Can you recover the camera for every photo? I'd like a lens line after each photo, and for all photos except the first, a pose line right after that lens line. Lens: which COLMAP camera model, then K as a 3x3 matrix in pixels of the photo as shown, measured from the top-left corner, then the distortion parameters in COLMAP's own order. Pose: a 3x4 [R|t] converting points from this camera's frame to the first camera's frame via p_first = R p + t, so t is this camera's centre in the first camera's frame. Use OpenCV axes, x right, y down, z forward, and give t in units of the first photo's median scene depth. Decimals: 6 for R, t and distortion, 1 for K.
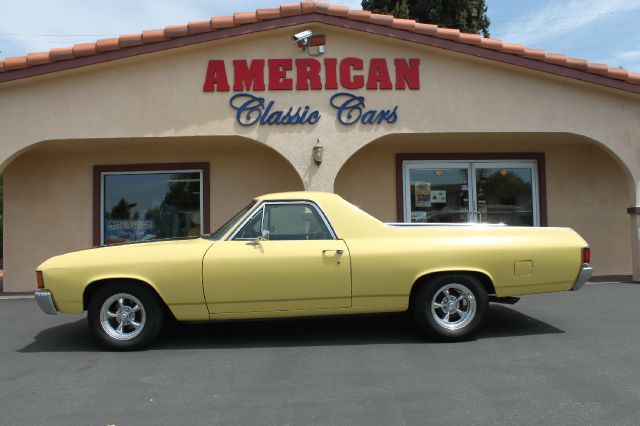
lens RADIAL K [[552.1, 0, 320.0], [0, 552.1, 213.0], [0, 0, 1]] dist [-0.175898, 0.162710]
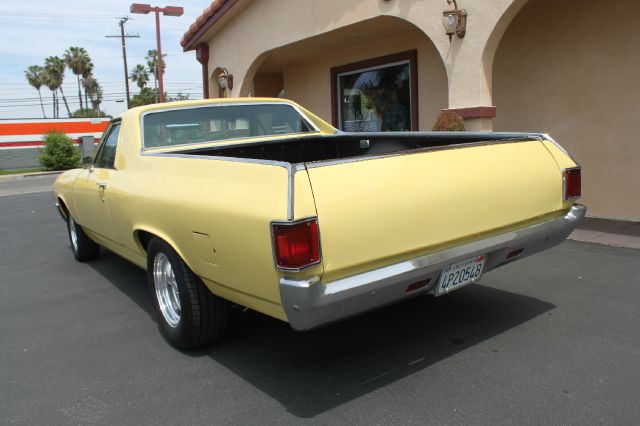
lens RADIAL K [[544.9, 0, 320.0], [0, 544.9, 213.0], [0, 0, 1]] dist [-0.173667, 0.158974]
pose [[0.531598, 0.112709, -0.839464, 0.473495], [0.067768, 0.982269, 0.174797, -0.002085], [0.844281, -0.149811, 0.514535, 0.487071]]
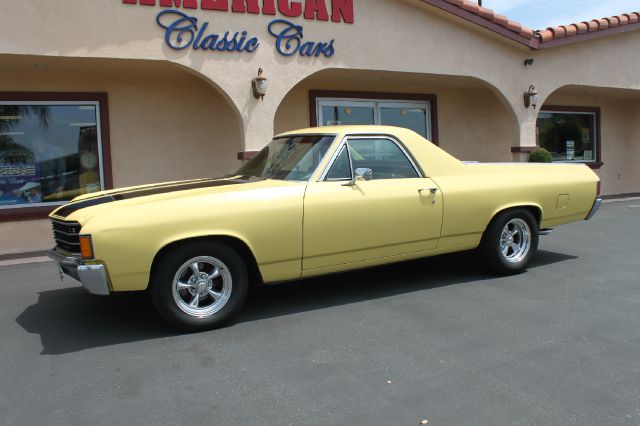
lens RADIAL K [[552.1, 0, 320.0], [0, 552.1, 213.0], [0, 0, 1]] dist [-0.175898, 0.162710]
pose [[0.901317, -0.051307, 0.430111, -0.304919], [0.006127, 0.994371, 0.105778, 0.004963], [-0.433117, -0.092704, 0.896558, 0.137113]]
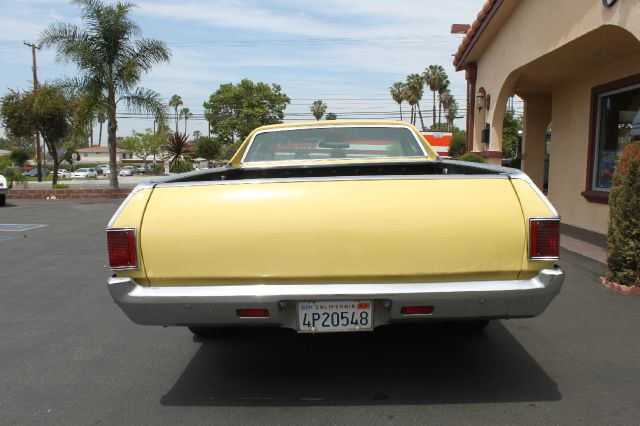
lens RADIAL K [[544.9, 0, 320.0], [0, 544.9, 213.0], [0, 0, 1]] dist [-0.173667, 0.158974]
pose [[-0.082986, 0.114762, -0.989921, 0.530183], [0.029680, 0.993191, 0.112653, 0.004655], [0.996109, -0.020033, -0.085827, 0.702065]]
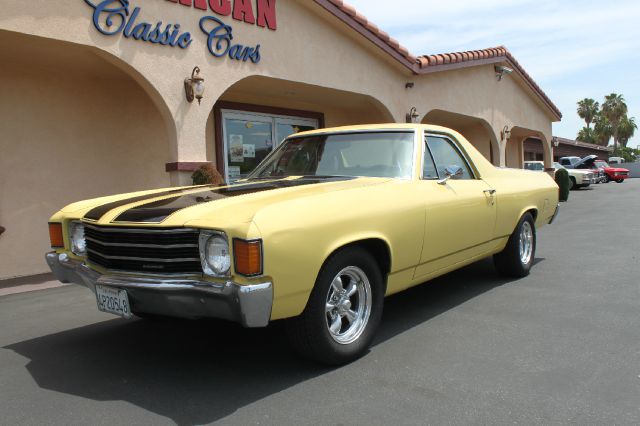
lens RADIAL K [[552.1, 0, 320.0], [0, 552.1, 213.0], [0, 0, 1]] dist [-0.175898, 0.162710]
pose [[0.651574, -0.041557, 0.757446, -0.474781], [0.005838, 0.998743, 0.049774, 0.033255], [-0.758563, -0.028010, 0.650998, 0.351315]]
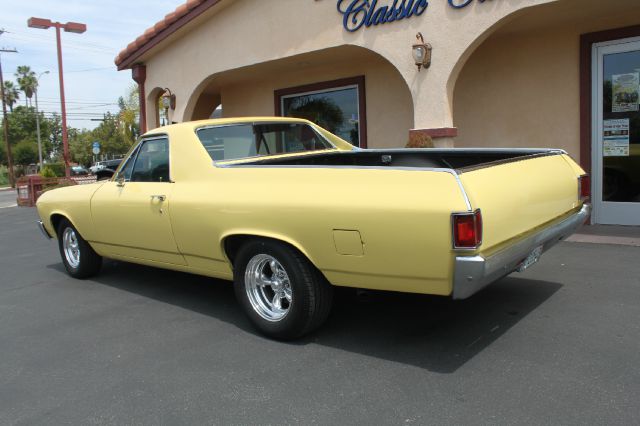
lens RADIAL K [[544.9, 0, 320.0], [0, 544.9, 213.0], [0, 0, 1]] dist [-0.173667, 0.158974]
pose [[0.707528, 0.065503, -0.703643, 0.432071], [0.058817, 0.986782, 0.151003, -0.008482], [0.704233, -0.148225, 0.694324, 0.341915]]
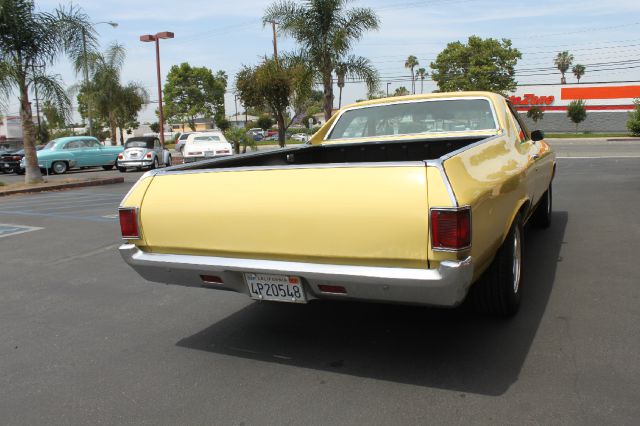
lens RADIAL K [[544.9, 0, 320.0], [0, 544.9, 213.0], [0, 0, 1]] dist [-0.173667, 0.158974]
pose [[-0.496639, 0.178961, -0.849307, 0.513471], [0.076393, 0.983728, 0.162614, -0.003956], [0.864589, 0.015879, -0.502229, 0.854352]]
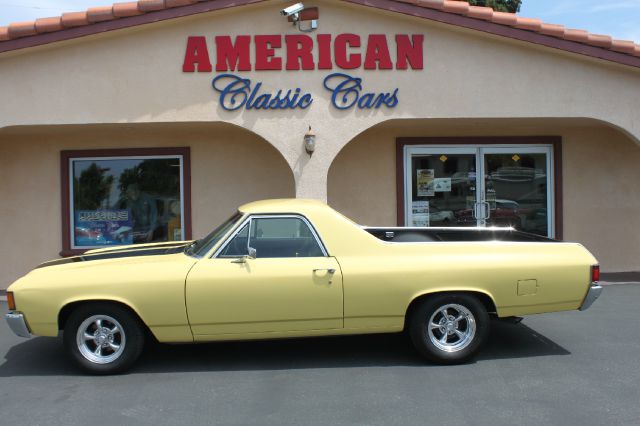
lens RADIAL K [[624.3, 0, 320.0], [0, 624.3, 213.0], [0, 0, 1]] dist [-0.151206, 0.152889]
pose [[0.999956, 0.001736, 0.009226, 0.003695], [-0.002293, 0.998157, 0.060634, -0.052414], [-0.009104, -0.060653, 0.998117, -0.032098]]
